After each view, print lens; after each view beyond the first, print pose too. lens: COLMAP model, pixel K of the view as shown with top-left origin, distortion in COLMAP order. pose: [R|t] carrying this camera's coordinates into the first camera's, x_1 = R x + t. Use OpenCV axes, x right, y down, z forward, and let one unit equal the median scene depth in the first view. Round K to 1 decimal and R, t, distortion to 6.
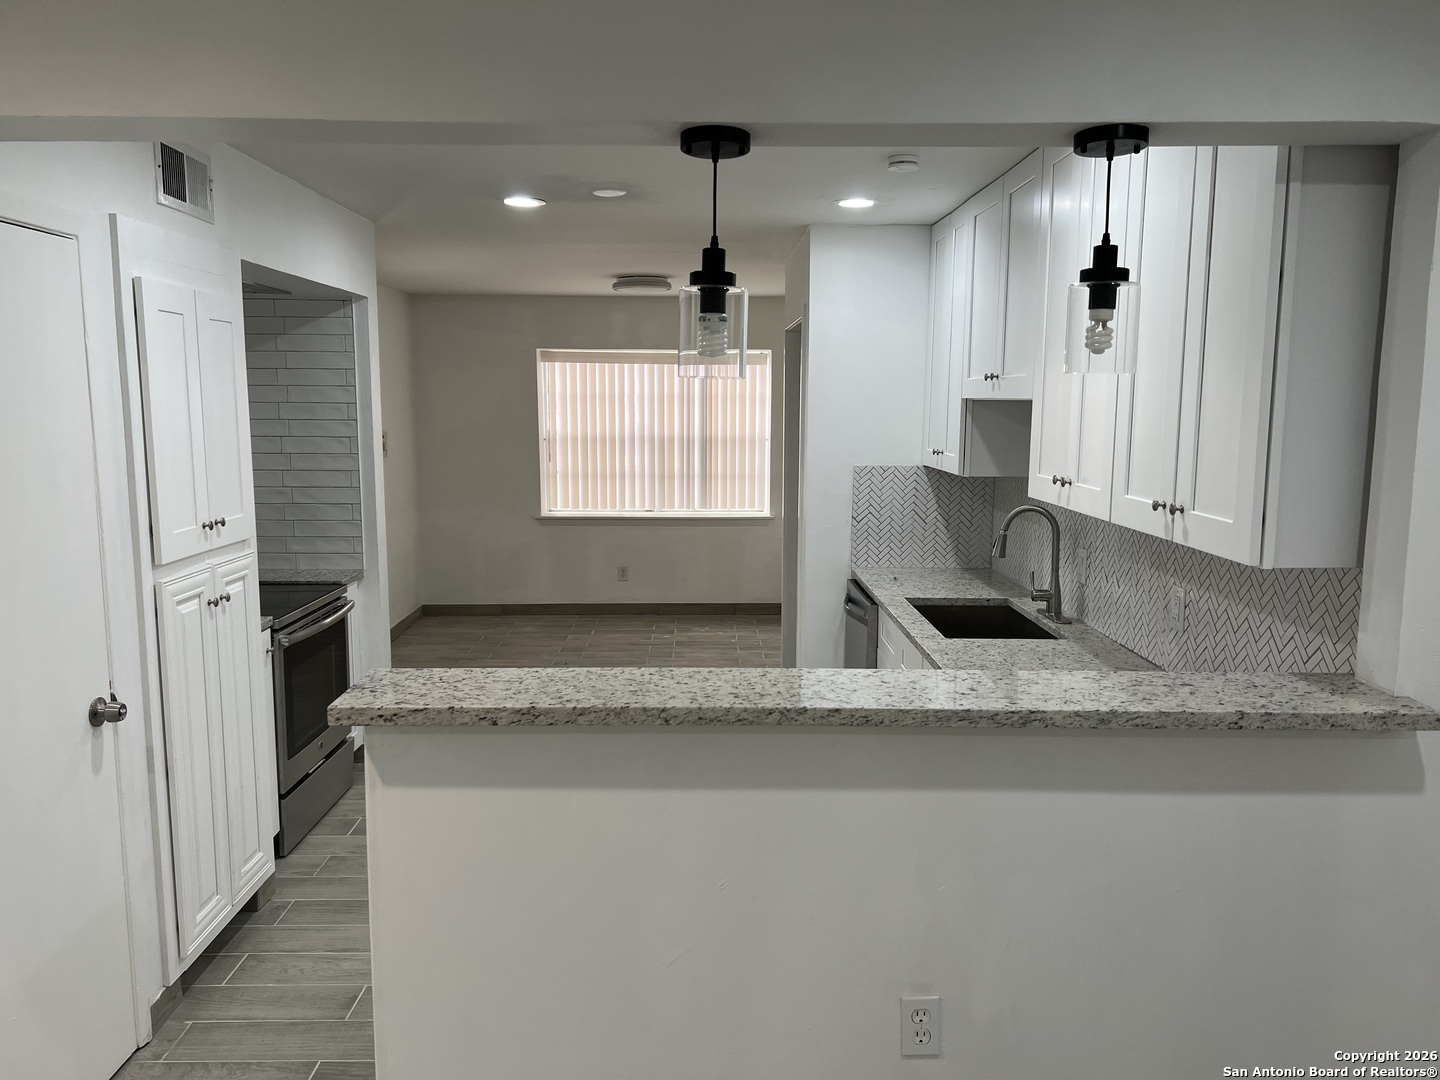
lens RADIAL K [[1076.8, 0, 717.7], [0, 1076.8, 544.4], [0, 0, 1]] dist [0.063107, -0.076376]
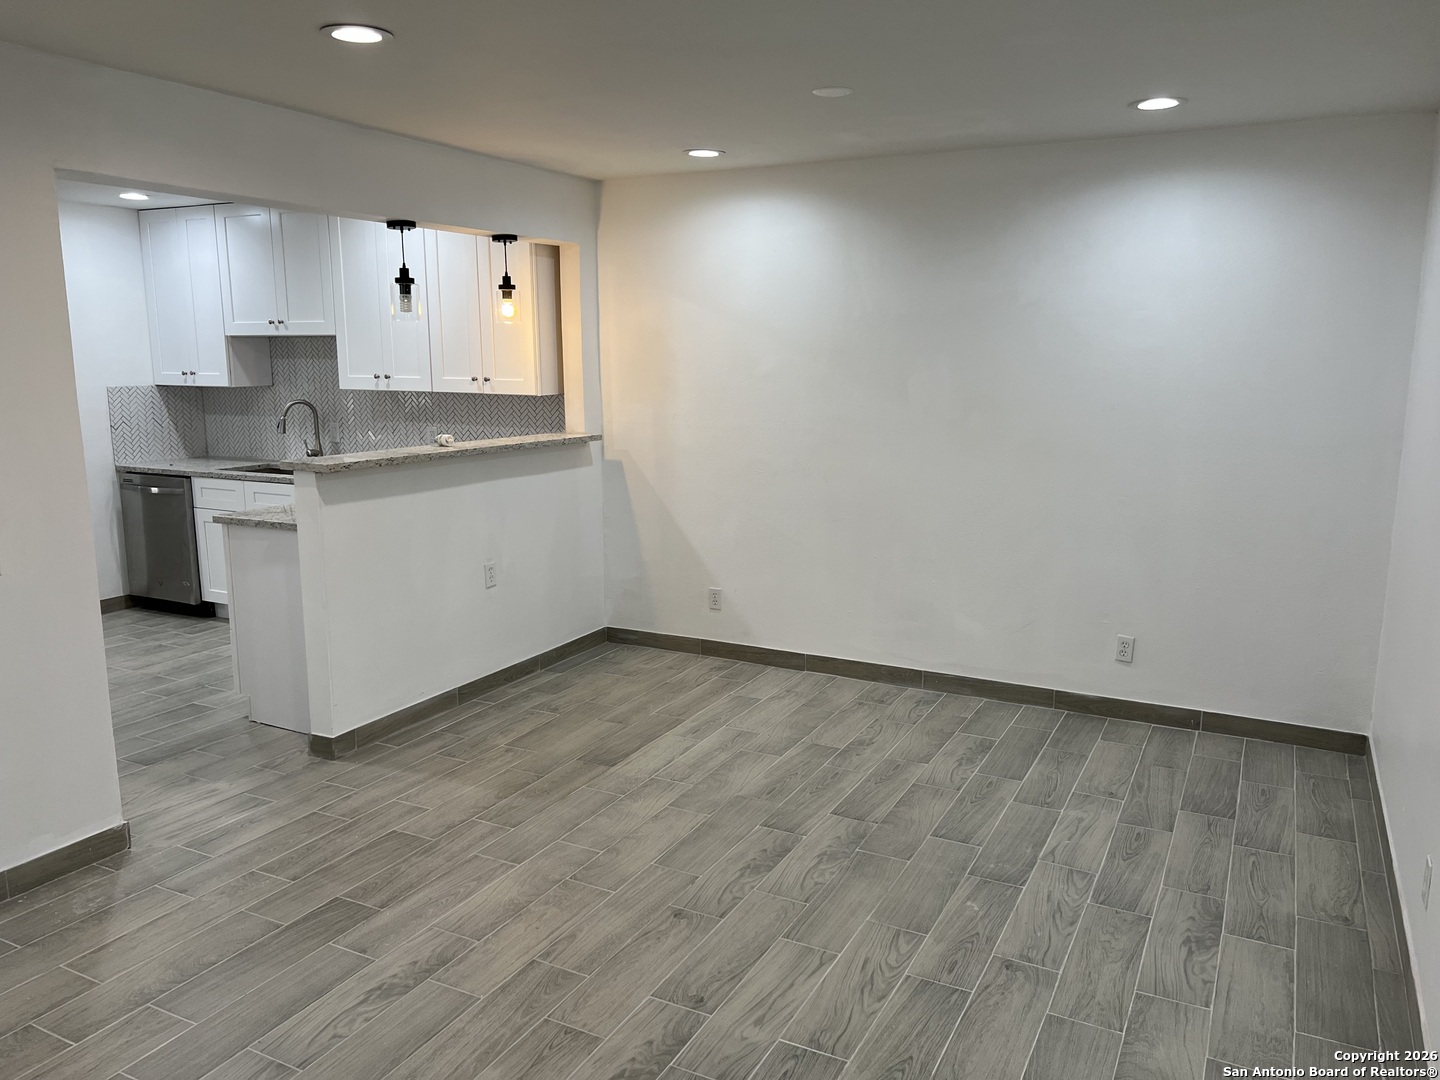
lens RADIAL K [[1076.8, 0, 722.0], [0, 1076.8, 547.4], [0, 0, 1]] dist [0.063107, -0.076376]
pose [[0.474912, -0.164501, 0.864522, -1.665276], [0.123383, 0.985117, 0.119669, 0.127555], [-0.871341, 0.049835, 0.488140, -0.705313]]
